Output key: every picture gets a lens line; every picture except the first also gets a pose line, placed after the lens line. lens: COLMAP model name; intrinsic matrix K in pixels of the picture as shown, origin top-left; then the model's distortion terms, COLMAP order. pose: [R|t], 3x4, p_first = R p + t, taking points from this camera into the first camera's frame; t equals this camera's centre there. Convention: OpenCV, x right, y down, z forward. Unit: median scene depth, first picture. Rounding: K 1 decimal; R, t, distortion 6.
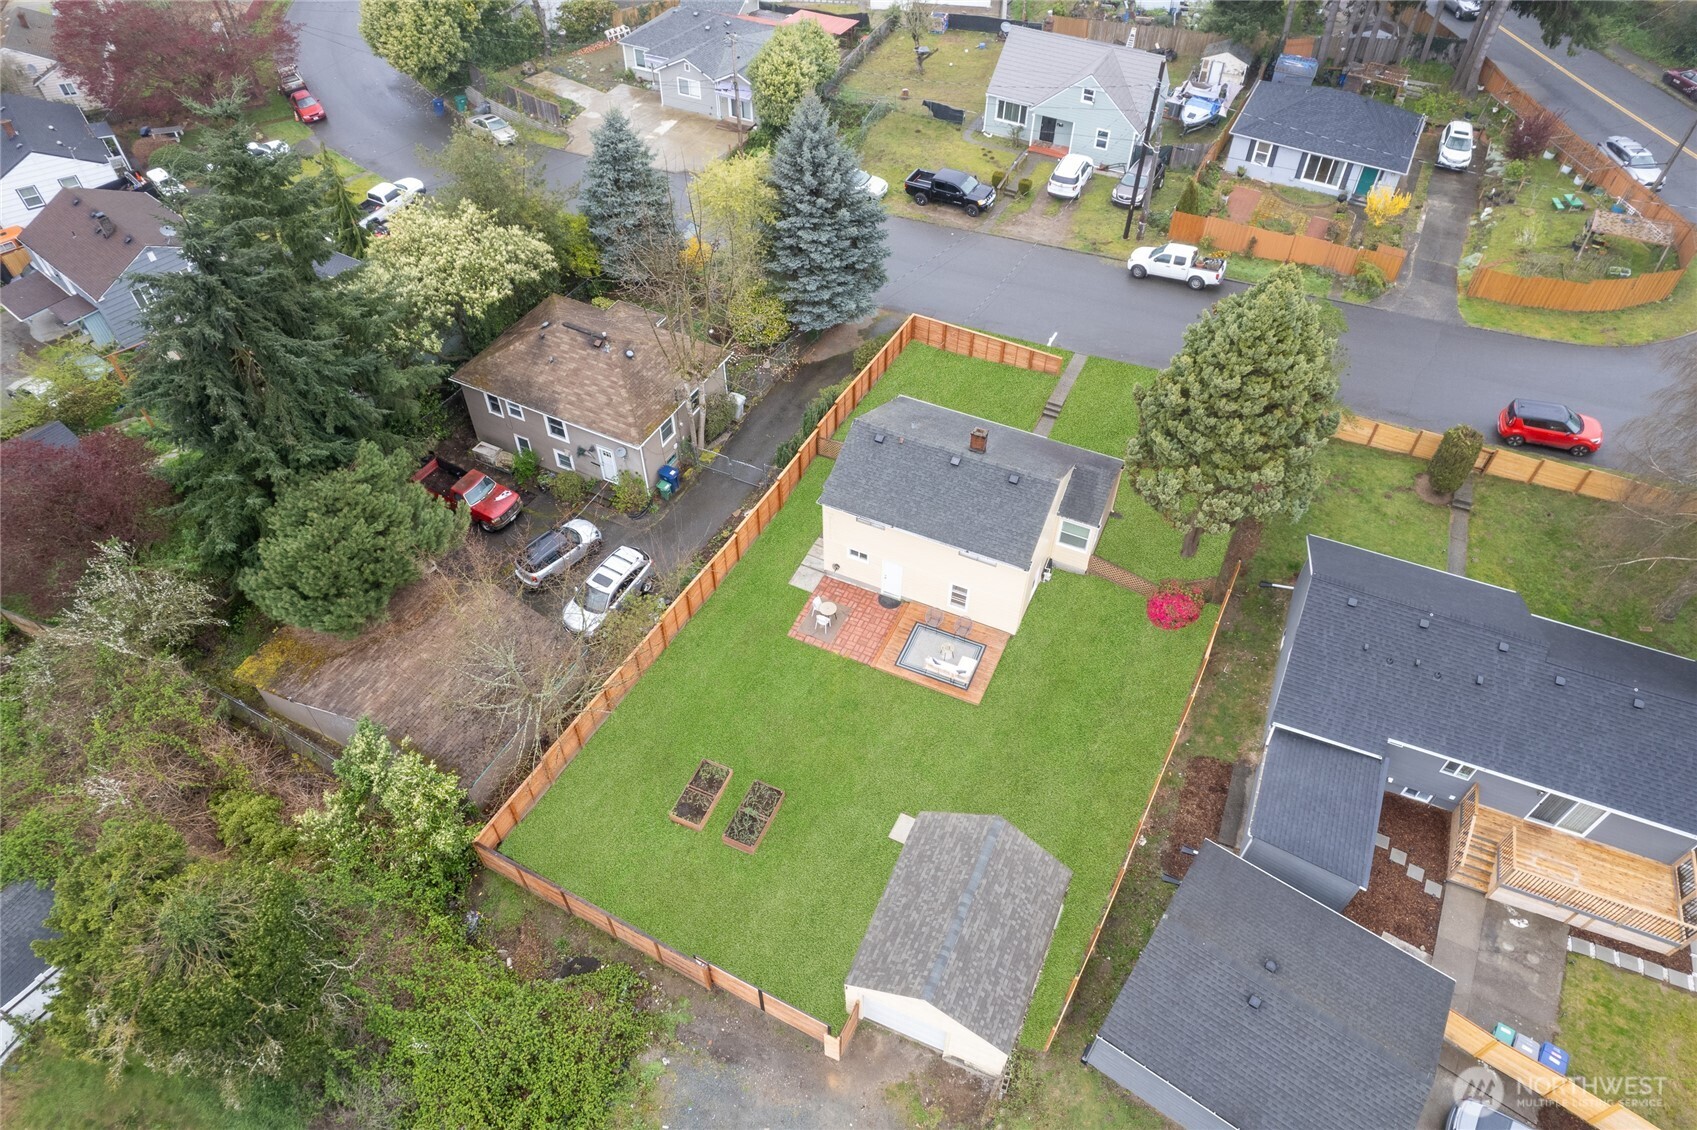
lens RADIAL K [[1121.2, 0, 843.2], [0, 1121.2, 574.1], [0, 0, 1]] dist [-0.072258, 0.071370]
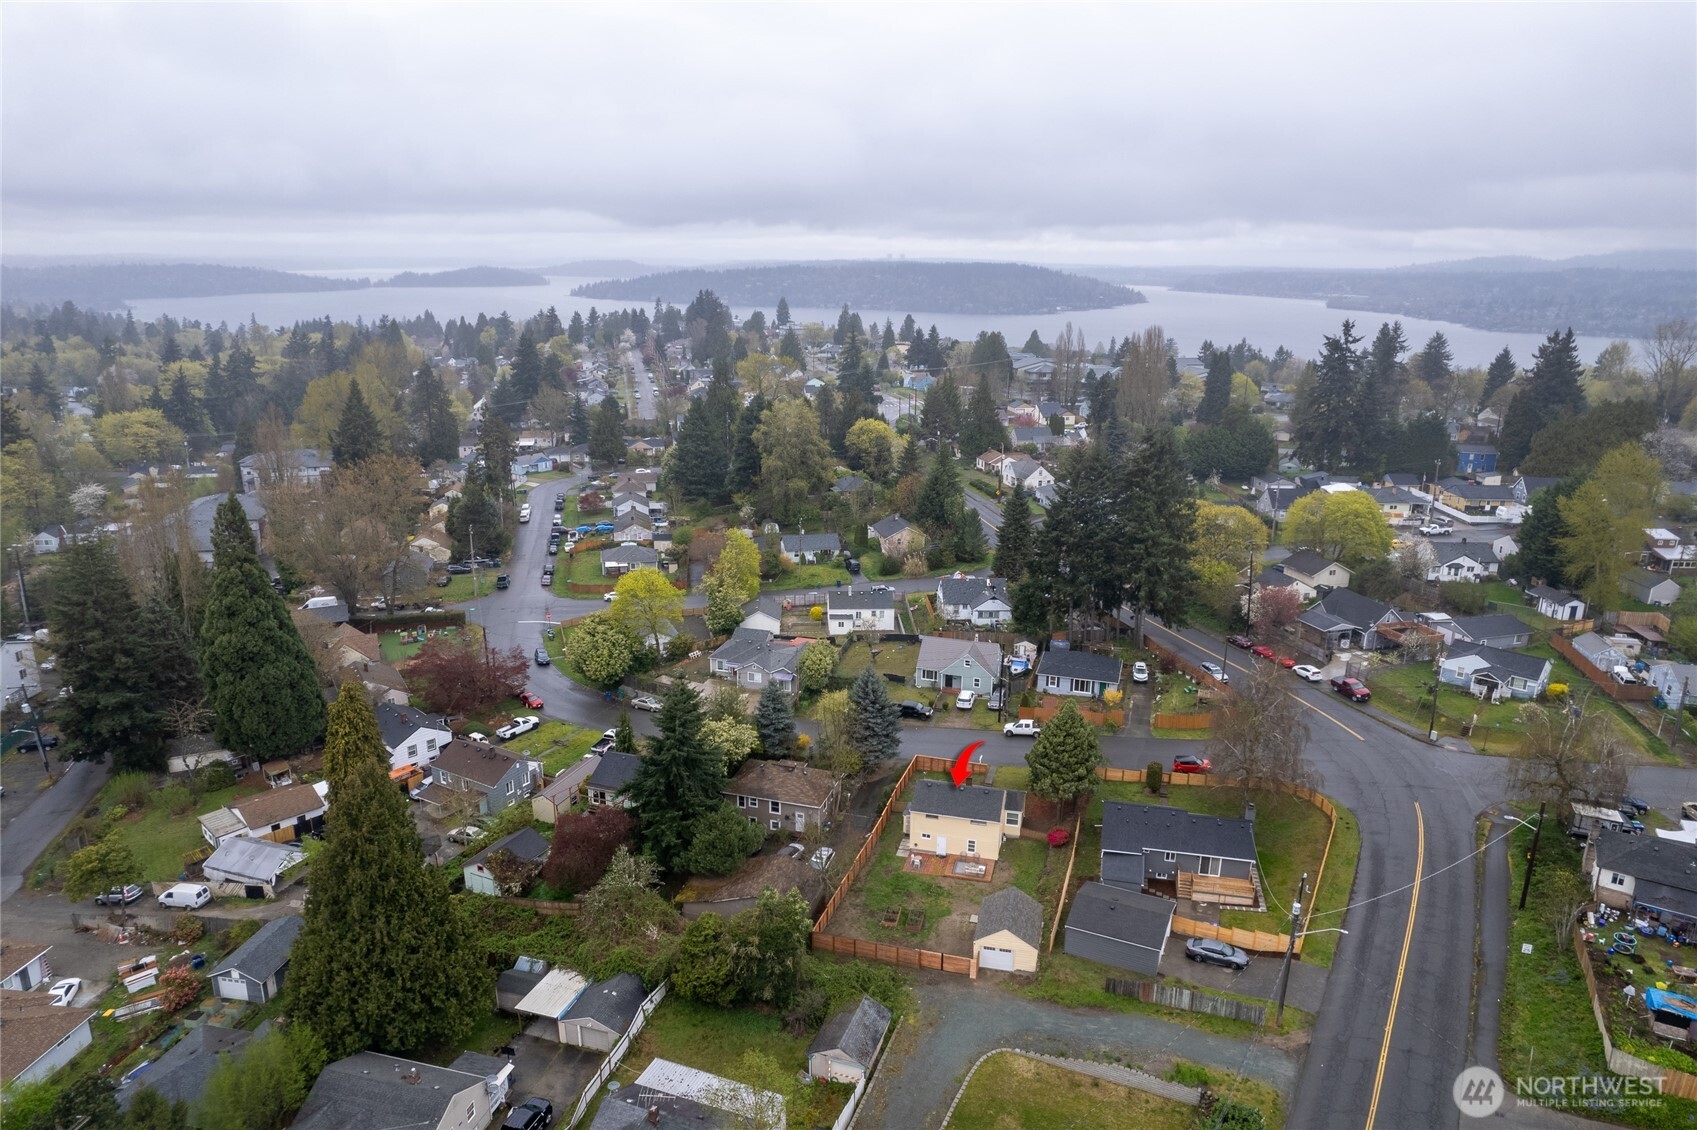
lens RADIAL K [[1121.2, 0, 843.2], [0, 1121.2, 574.1], [0, 0, 1]] dist [-0.072258, 0.071370]
pose [[0.984529, -0.051197, 0.167574, -0.383069], [0.129408, 0.857238, -0.498393, 0.481829], [-0.118135, 0.512368, 0.850601, -0.923624]]
